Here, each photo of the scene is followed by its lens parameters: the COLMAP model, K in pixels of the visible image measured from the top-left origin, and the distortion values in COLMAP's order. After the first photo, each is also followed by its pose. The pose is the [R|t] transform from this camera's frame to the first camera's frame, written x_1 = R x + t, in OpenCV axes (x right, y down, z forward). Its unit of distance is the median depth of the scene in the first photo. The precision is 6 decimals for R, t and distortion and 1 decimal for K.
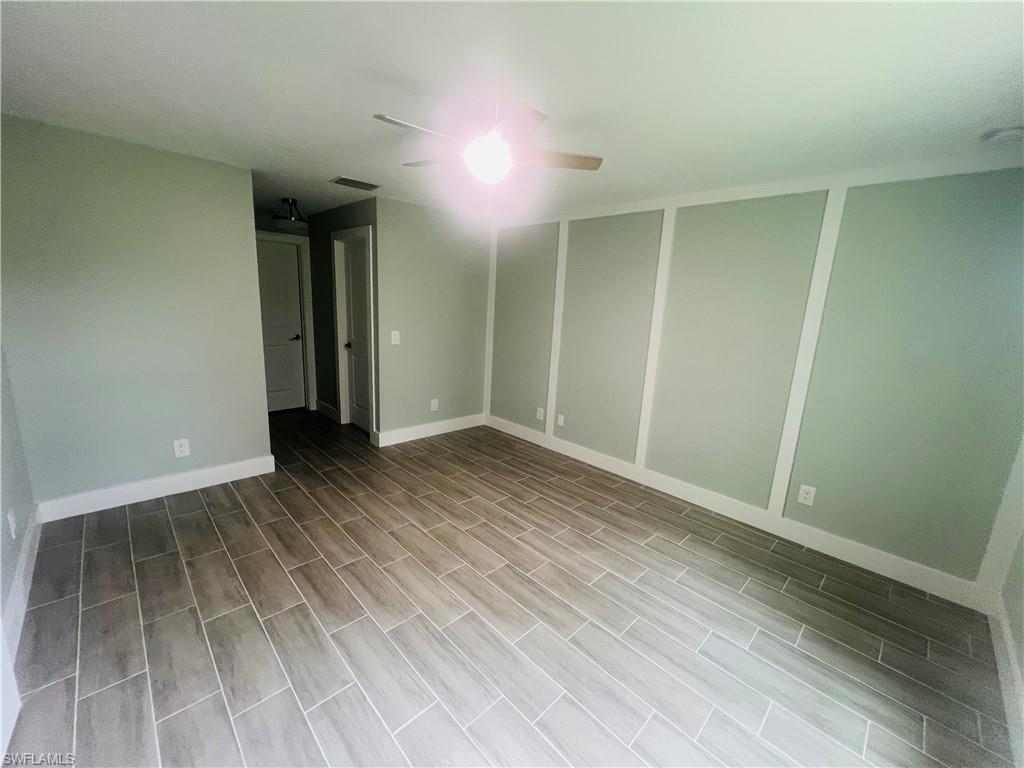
lens RADIAL K [[412.5, 0, 515.6], [0, 412.5, 390.5], [0, 0, 1]] dist [-0.001140, 0.001229]
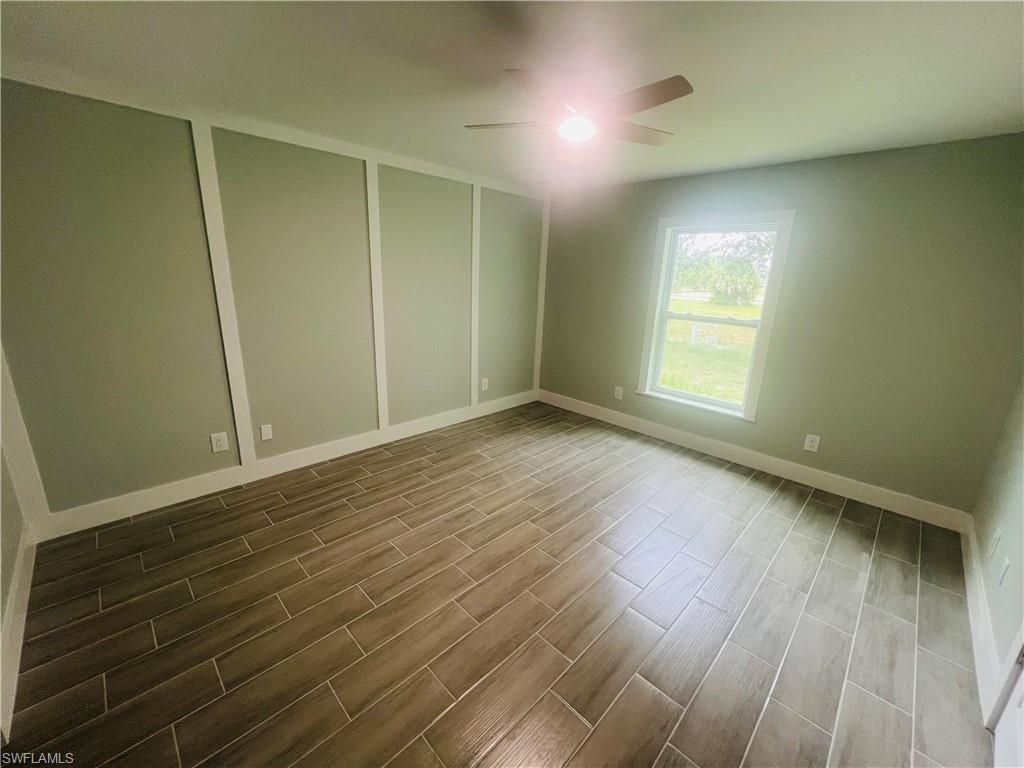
lens RADIAL K [[412.5, 0, 516.1], [0, 412.5, 380.7], [0, 0, 1]] dist [-0.001140, 0.001229]
pose [[-0.017237, -0.299930, 0.953806, -0.752280], [0.180936, 0.937262, 0.297997, -0.196531], [-0.983344, 0.177715, 0.038112, 0.758516]]
